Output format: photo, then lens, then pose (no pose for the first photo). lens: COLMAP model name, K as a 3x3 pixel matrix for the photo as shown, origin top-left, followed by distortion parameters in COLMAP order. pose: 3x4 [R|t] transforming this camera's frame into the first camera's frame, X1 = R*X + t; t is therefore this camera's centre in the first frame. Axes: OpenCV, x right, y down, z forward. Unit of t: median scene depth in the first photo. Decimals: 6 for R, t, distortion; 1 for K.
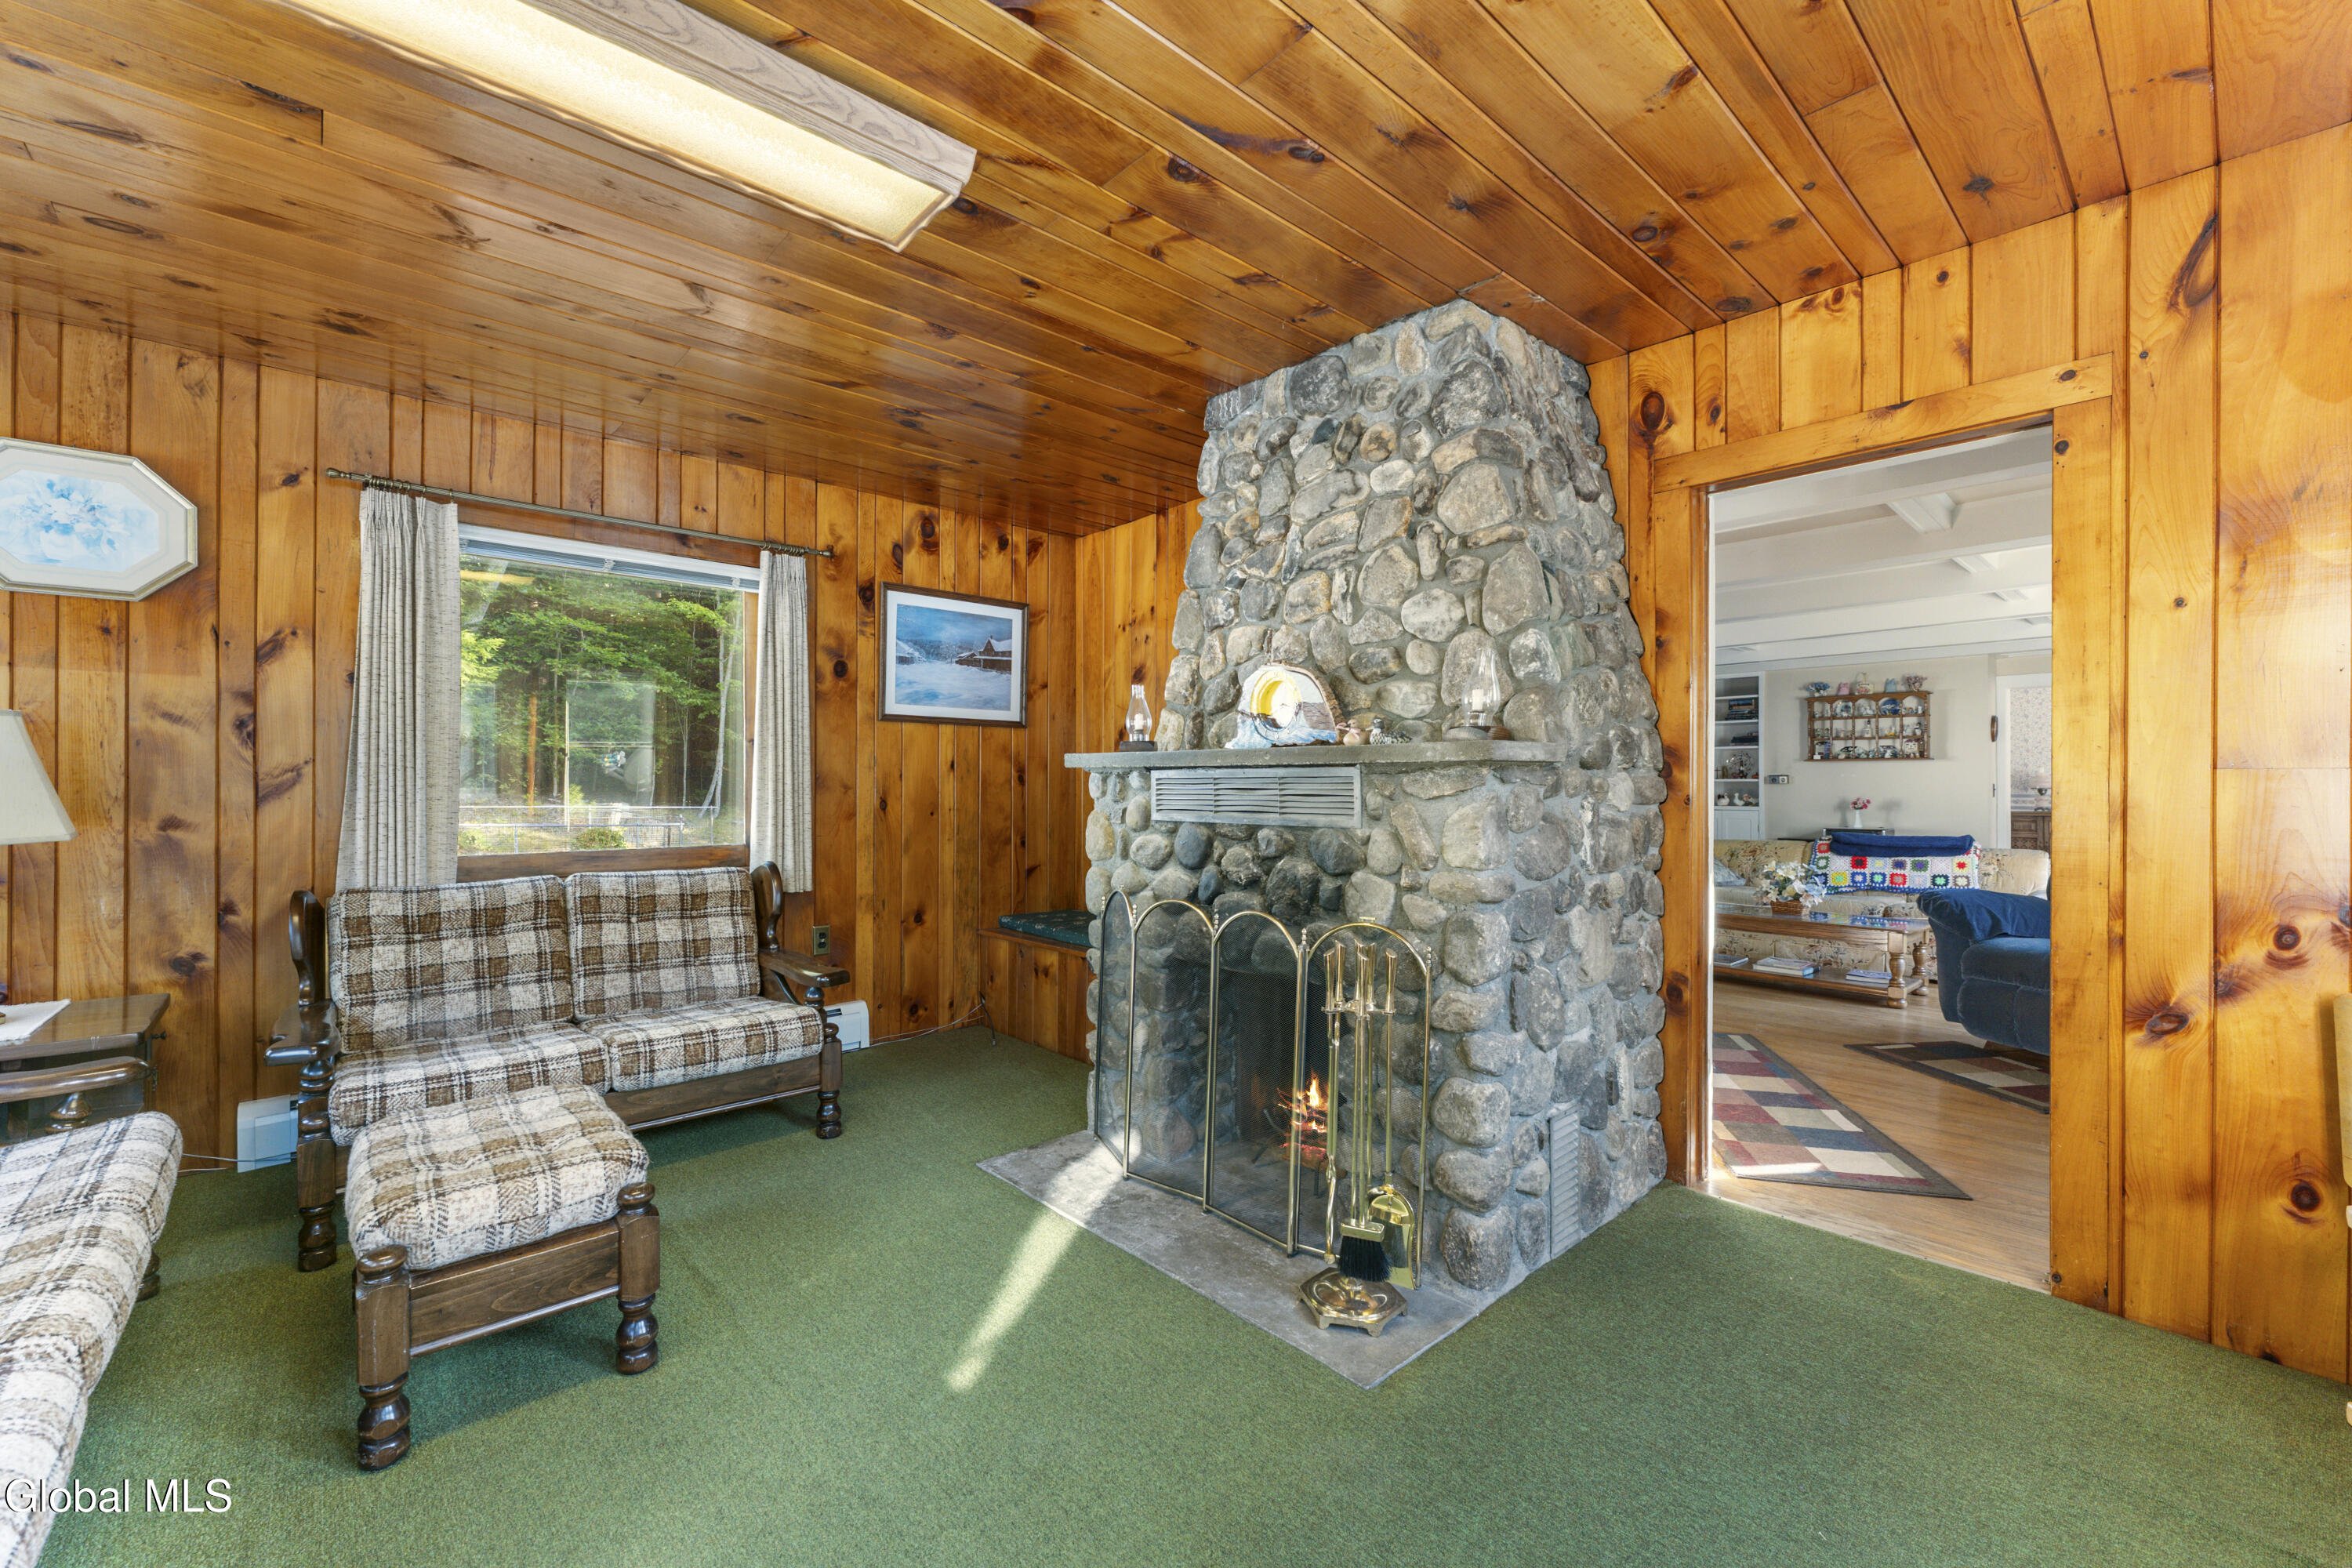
lens RADIAL K [[941.5, 0, 1184.3], [0, 941.5, 786.2], [0, 0, 1]] dist [-0.002876, -0.000365]
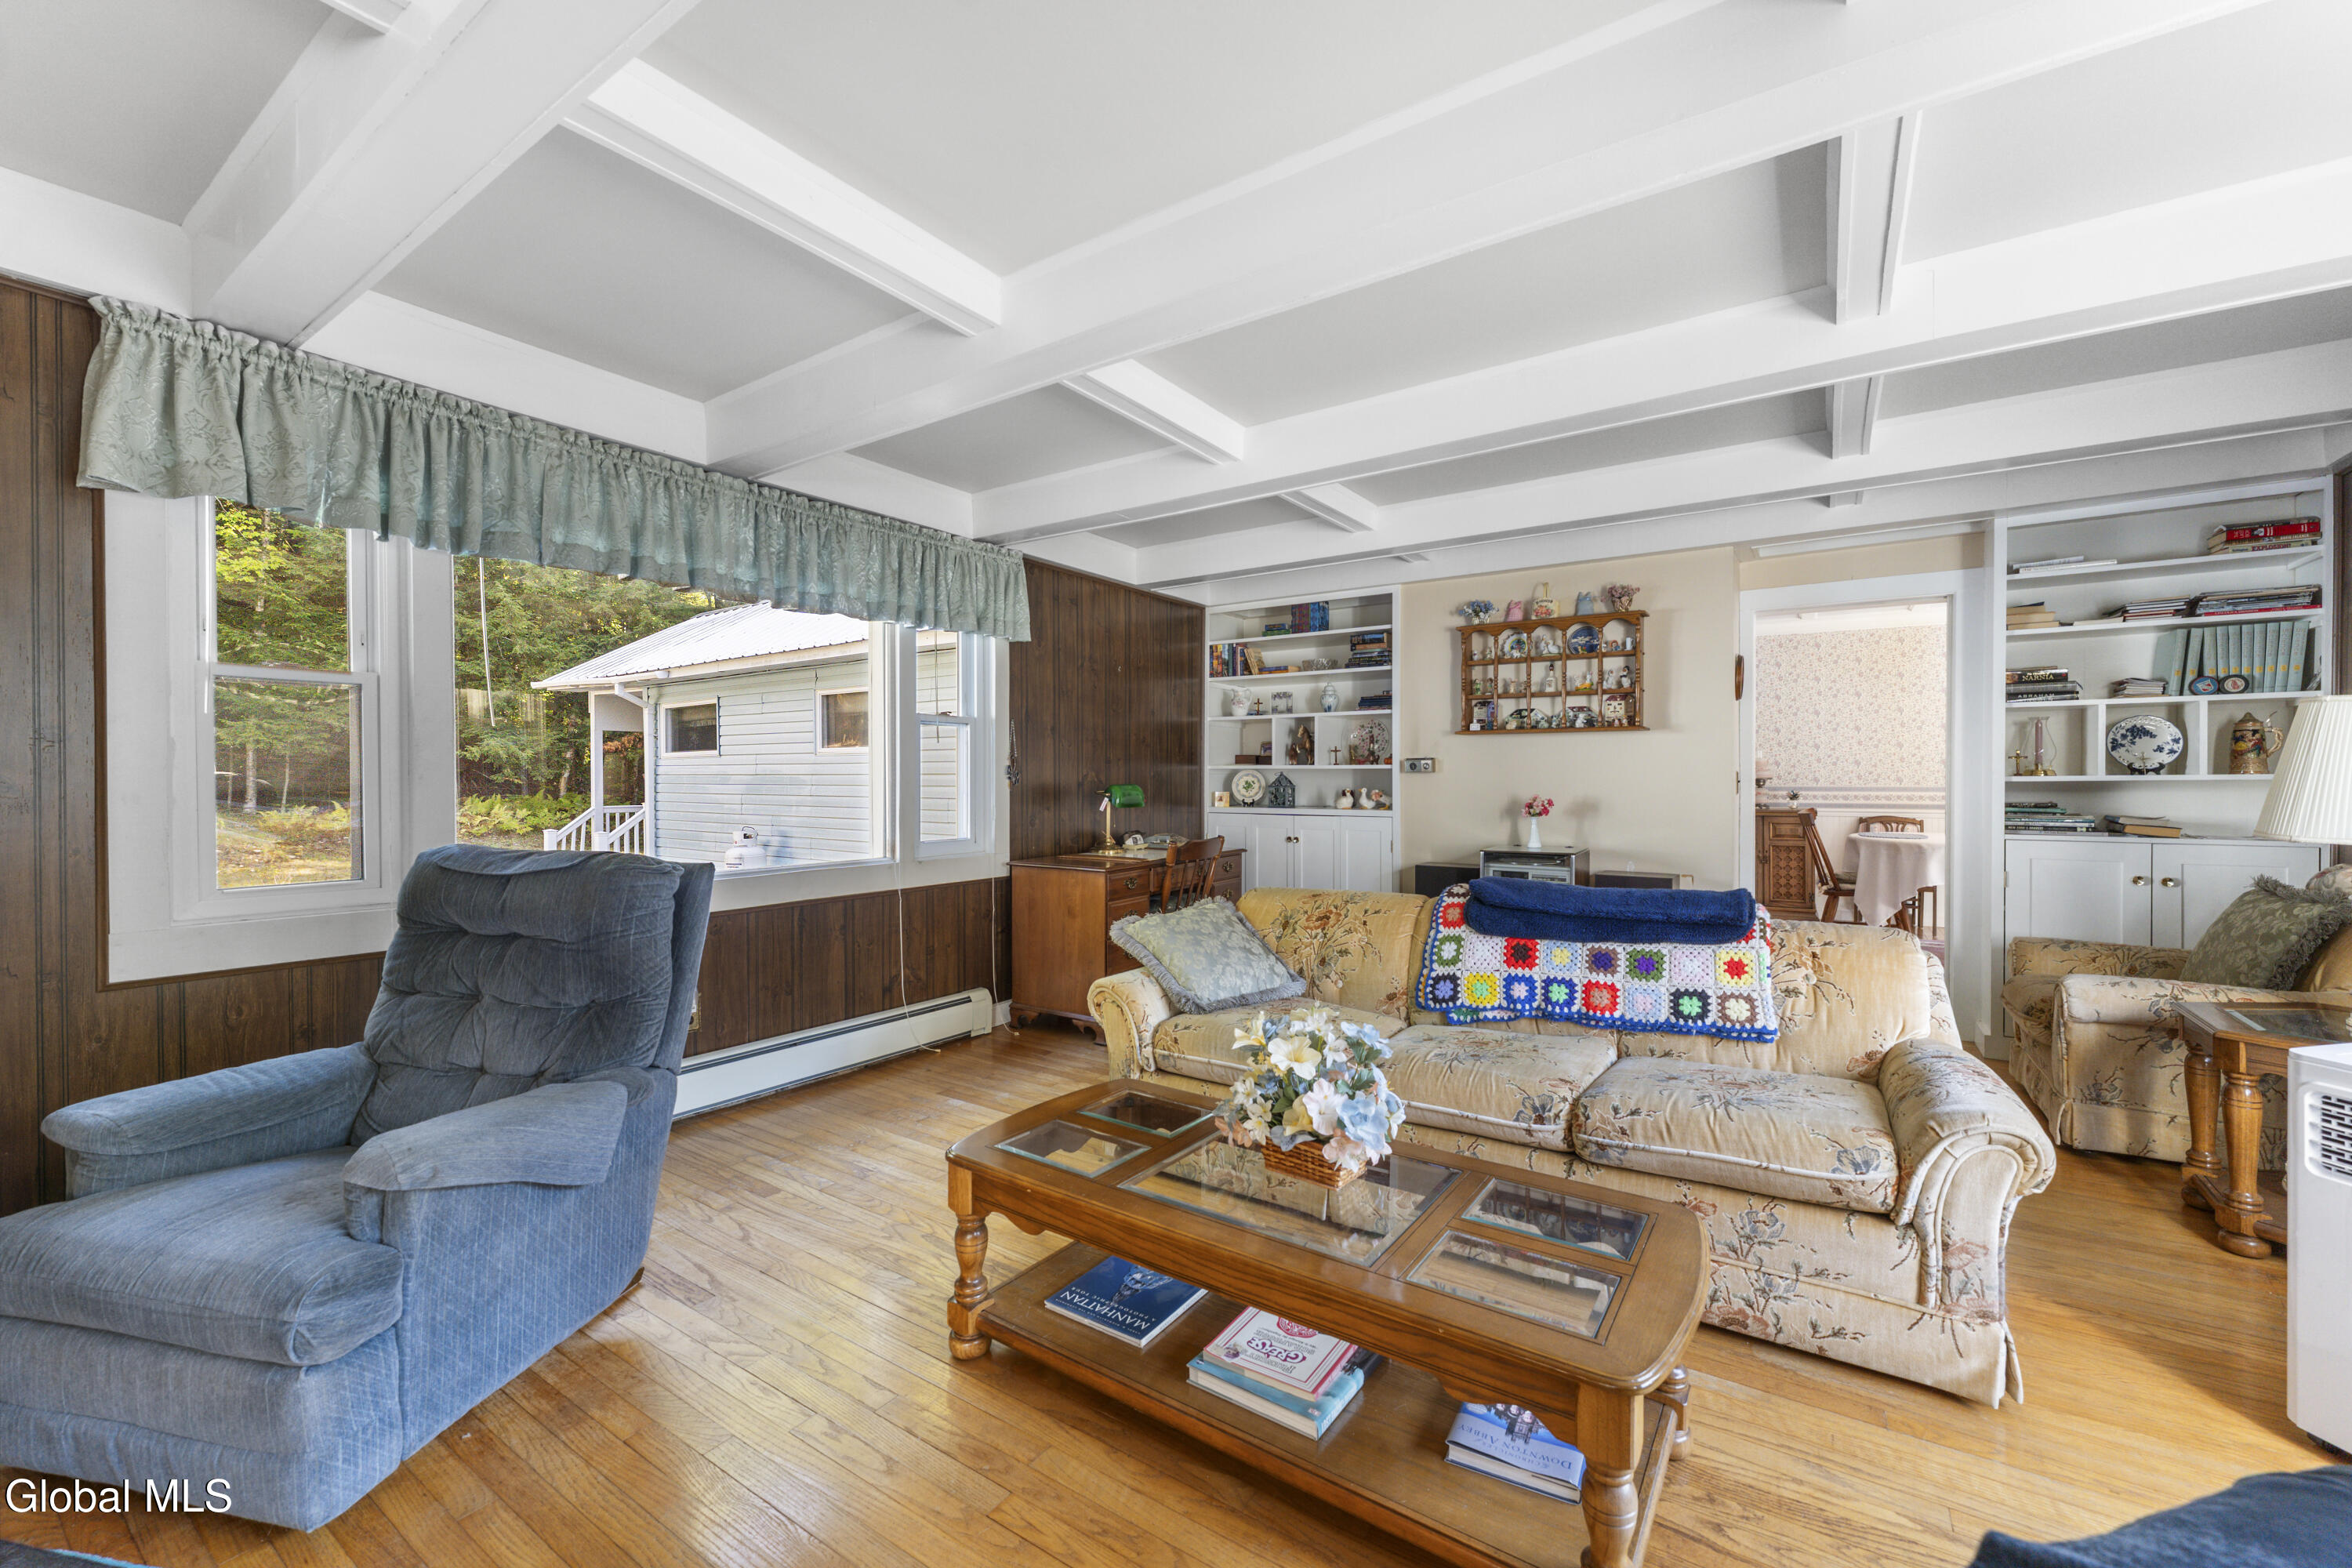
lens RADIAL K [[941.5, 0, 1171.2], [0, 941.5, 786.4], [0, 0, 1]] dist [-0.002876, -0.000365]
pose [[0.973104, -0.004593, 0.230321, 0.365376], [0.002398, 0.999949, 0.009810, 0.000001], [-0.230354, -0.008994, 0.973065, 0.487623]]
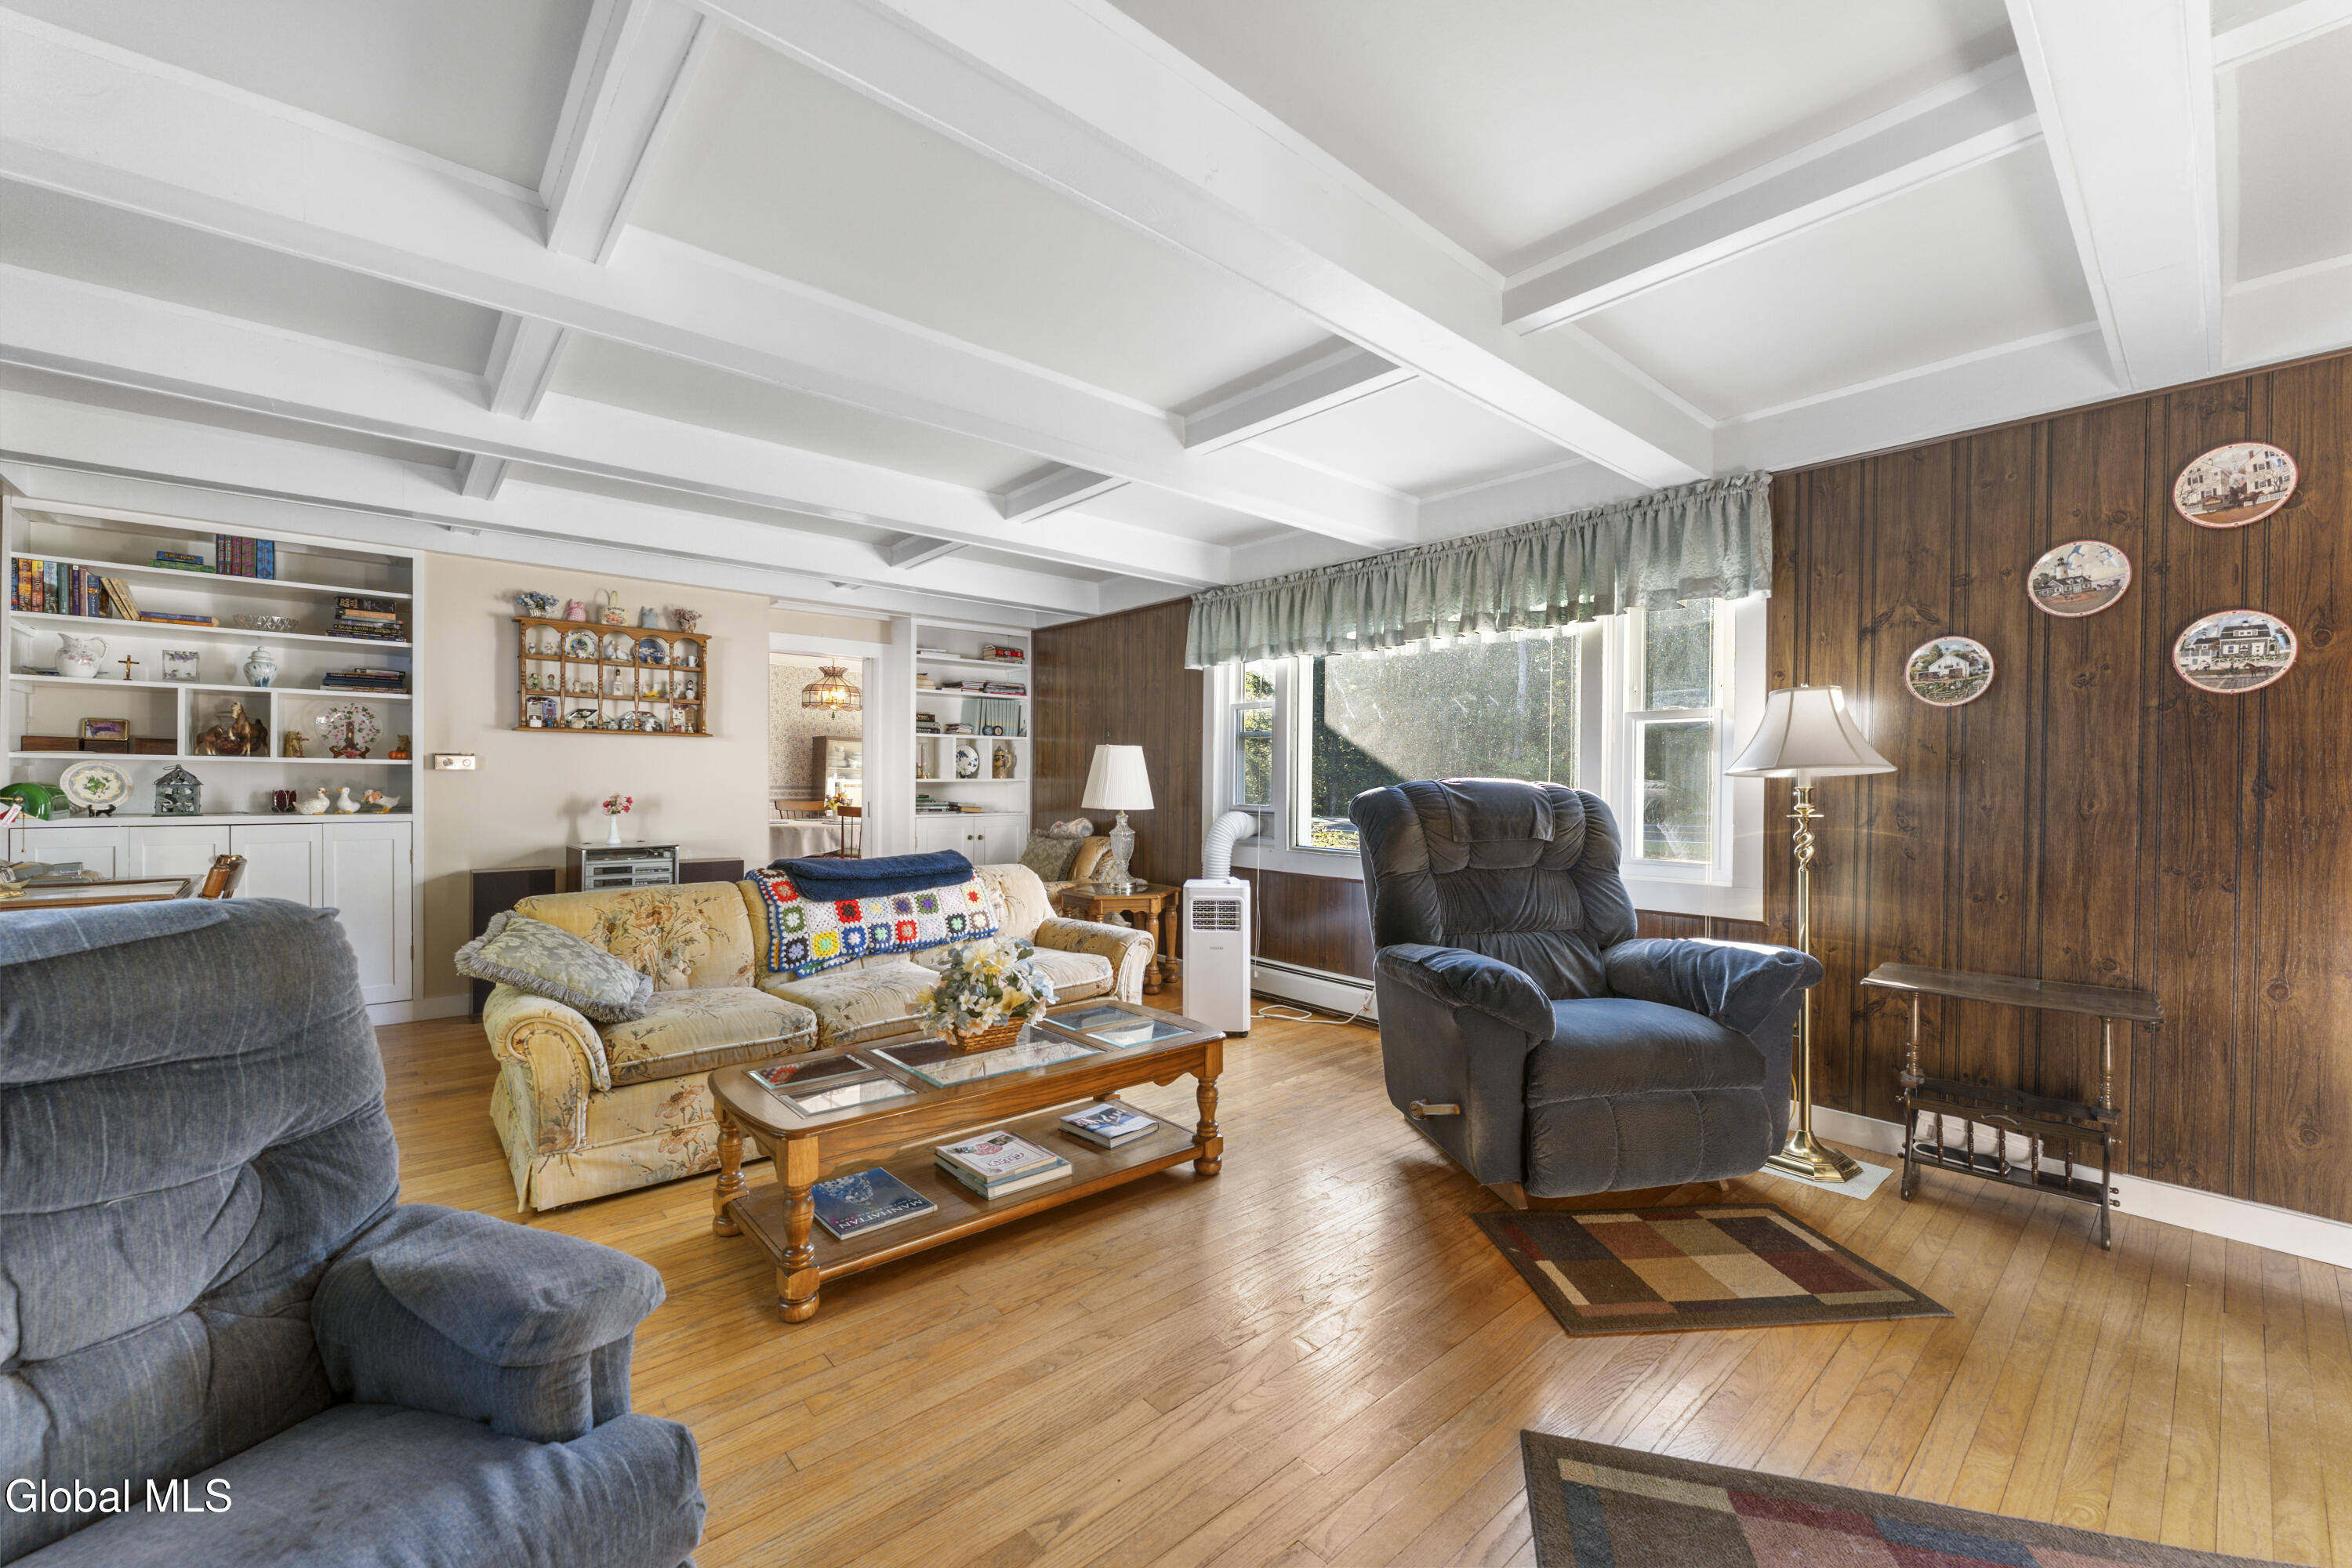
lens RADIAL K [[941.5, 0, 1183.3], [0, 941.5, 781.9], [0, 0, 1]] dist [-0.002876, -0.000365]
pose [[0.015175, -0.001748, 0.999883, 0.116257], [-0.008482, 0.999962, 0.001877, -0.000064], [-0.999849, -0.008510, 0.015160, 0.624168]]
